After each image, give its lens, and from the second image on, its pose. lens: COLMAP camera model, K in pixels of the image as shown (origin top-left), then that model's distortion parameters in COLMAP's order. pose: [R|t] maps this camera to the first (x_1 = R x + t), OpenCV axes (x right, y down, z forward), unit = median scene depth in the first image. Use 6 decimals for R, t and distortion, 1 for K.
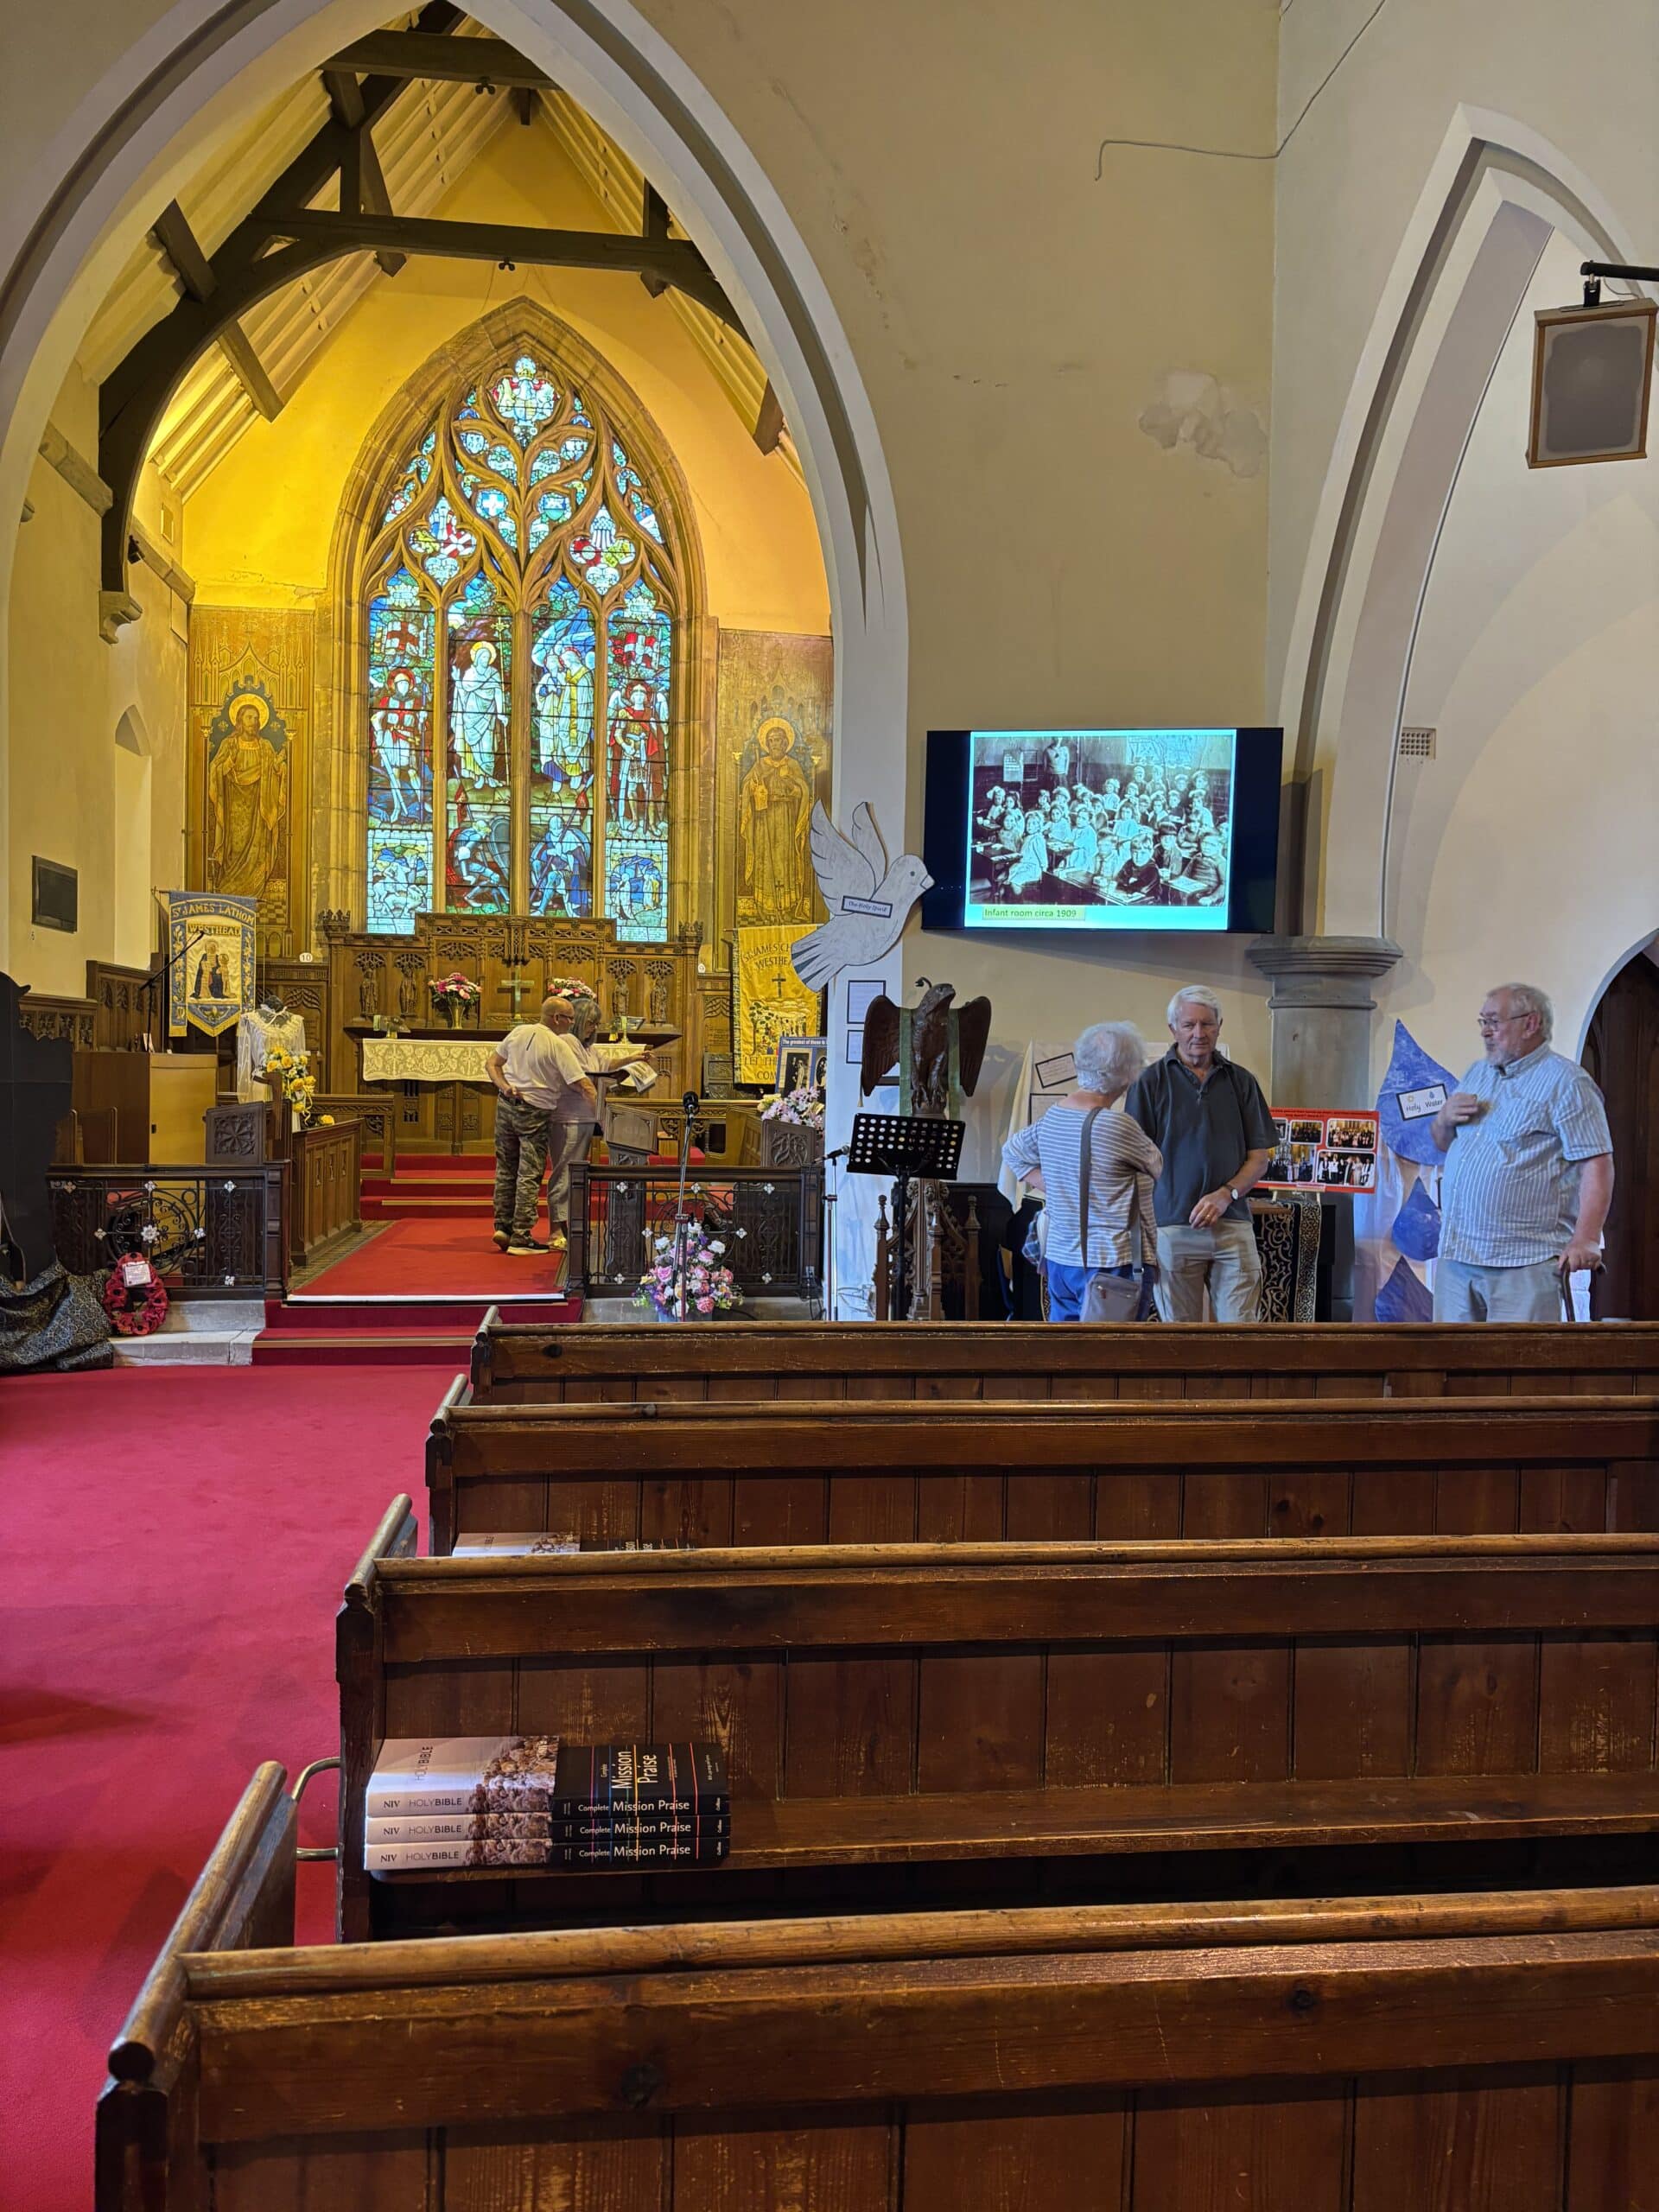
lens RADIAL K [[1673.4, 0, 829.5], [0, 1673.4, 1106.0], [0, 0, 1]] dist [0.005864, -0.004225]
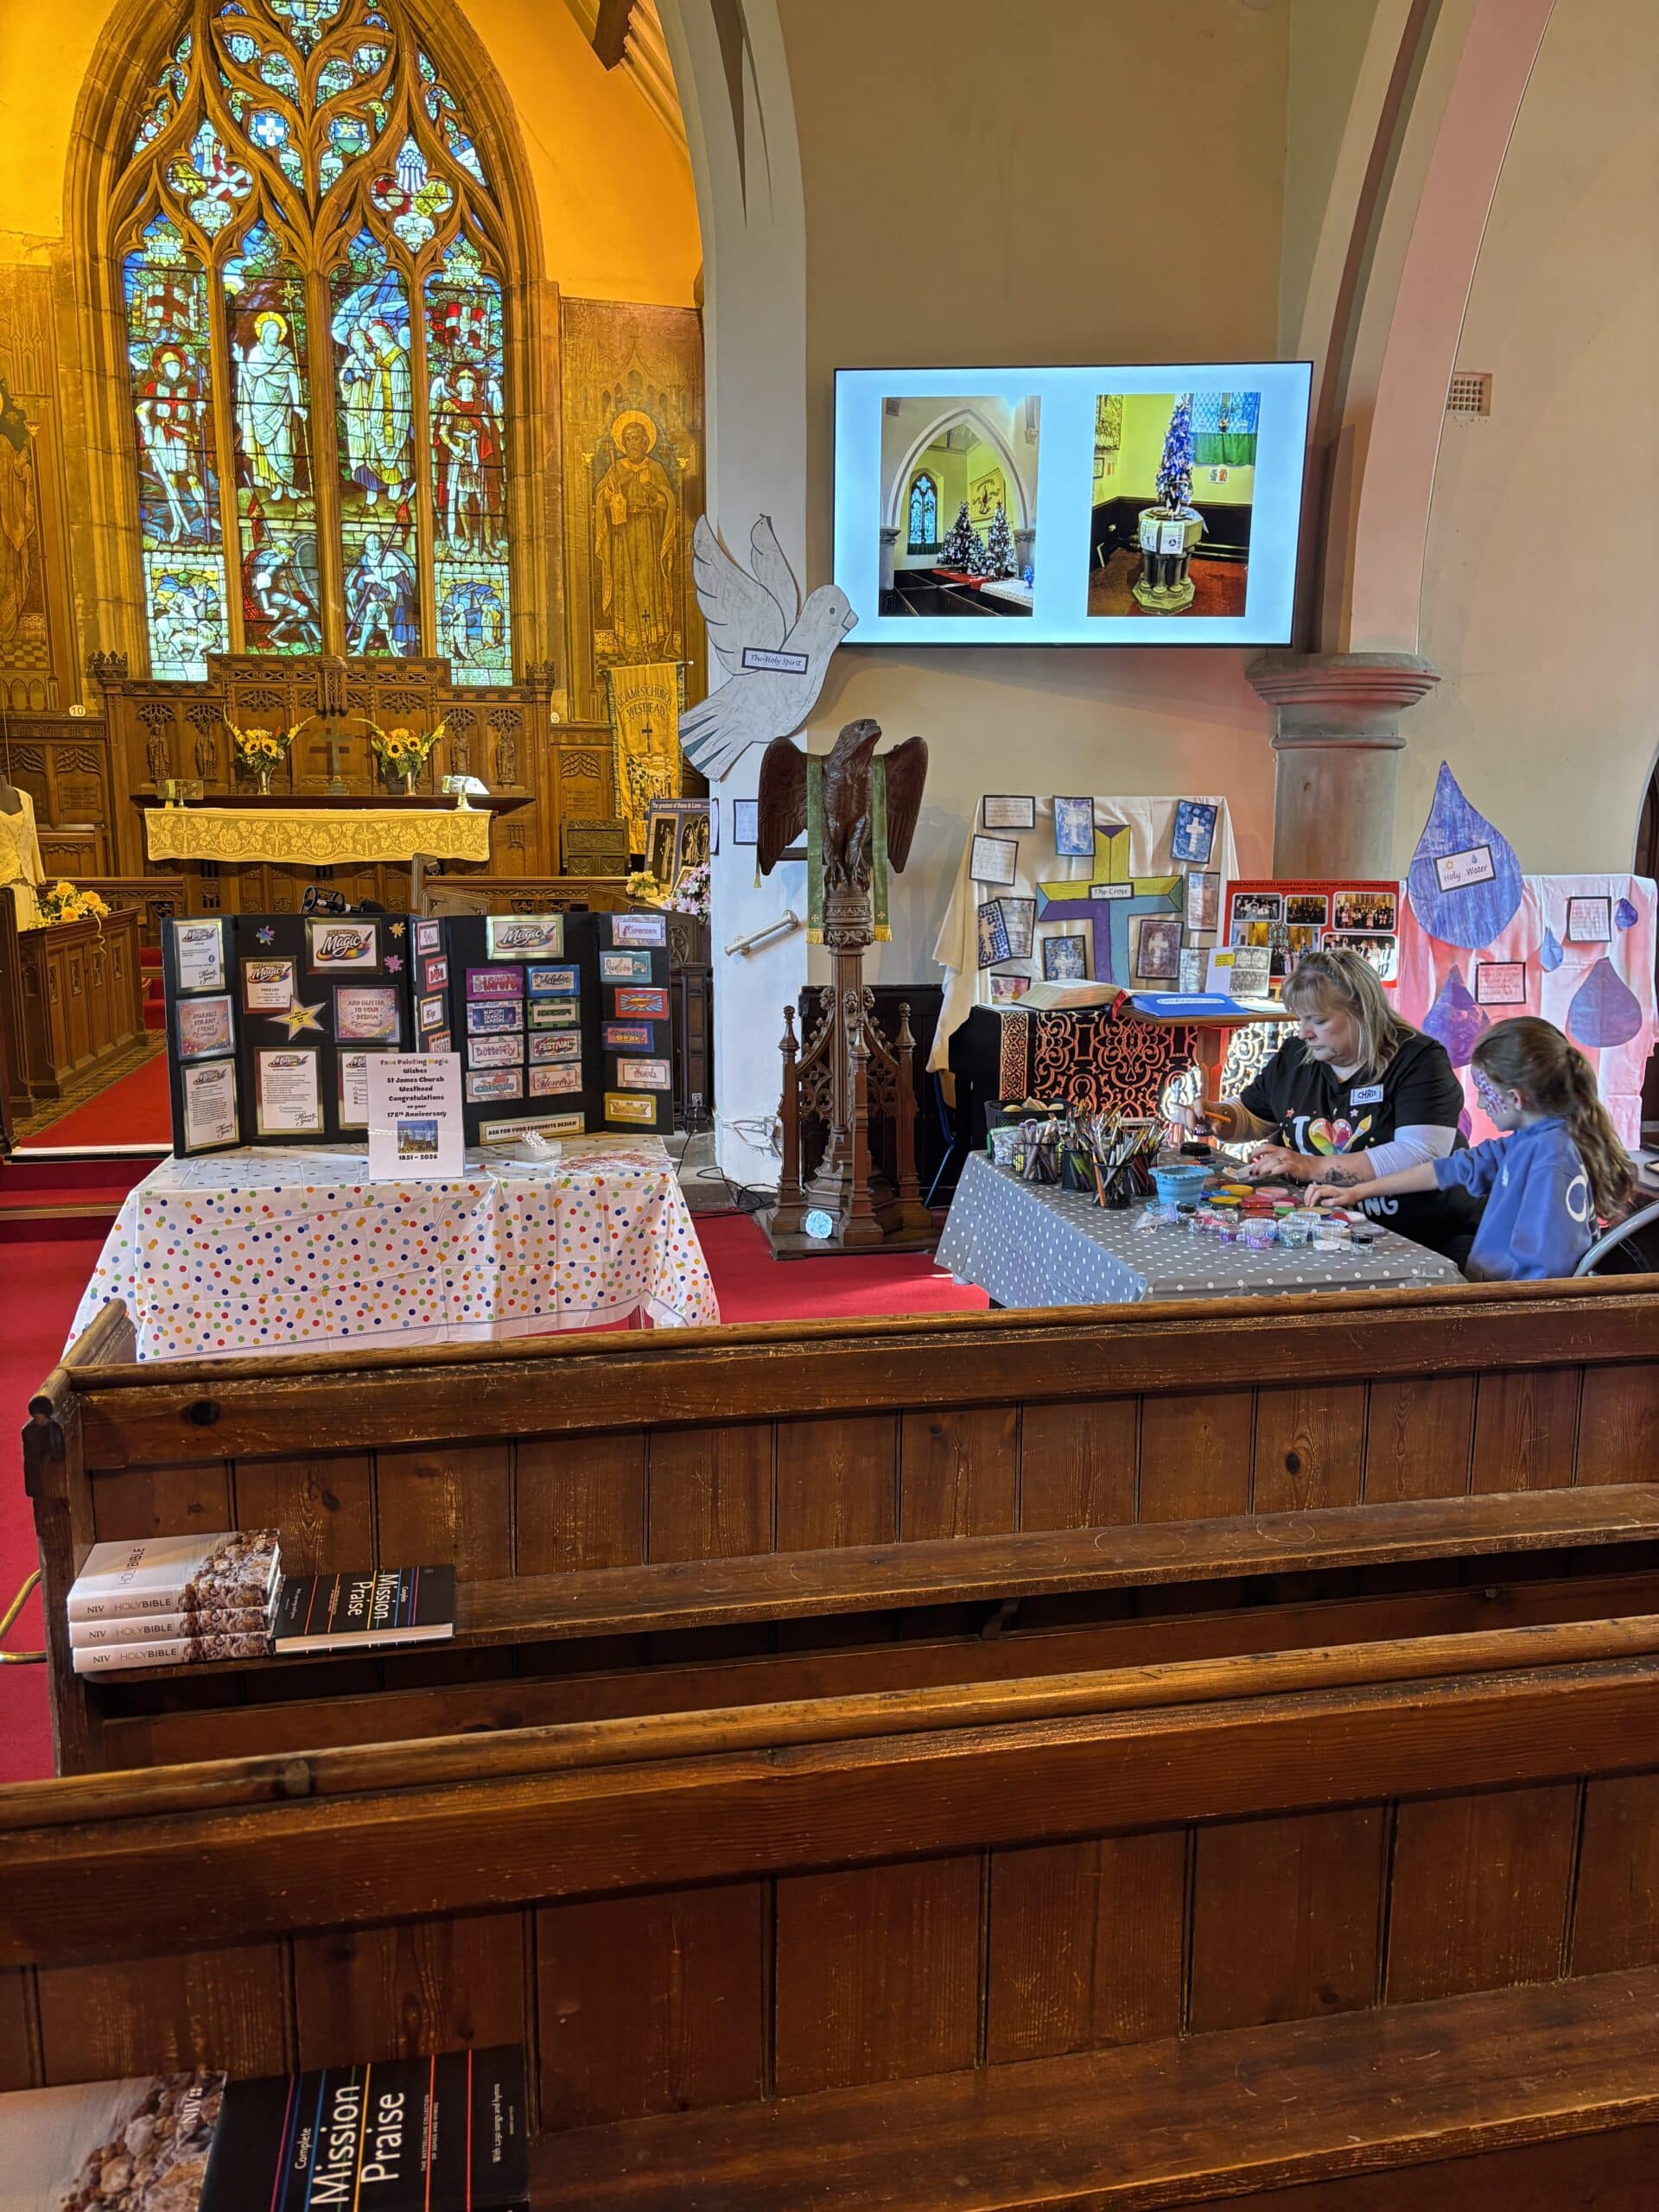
lens RADIAL K [[1671.3, 0, 827.8], [0, 1671.3, 1130.3], [0, 0, 1]] dist [0.005559, 0.001887]
pose [[0.997310, -0.028165, 0.067676, -0.001697], [0.017509, 0.988045, 0.153170, -0.003126], [-0.071181, -0.151573, 0.985880, 0.115243]]
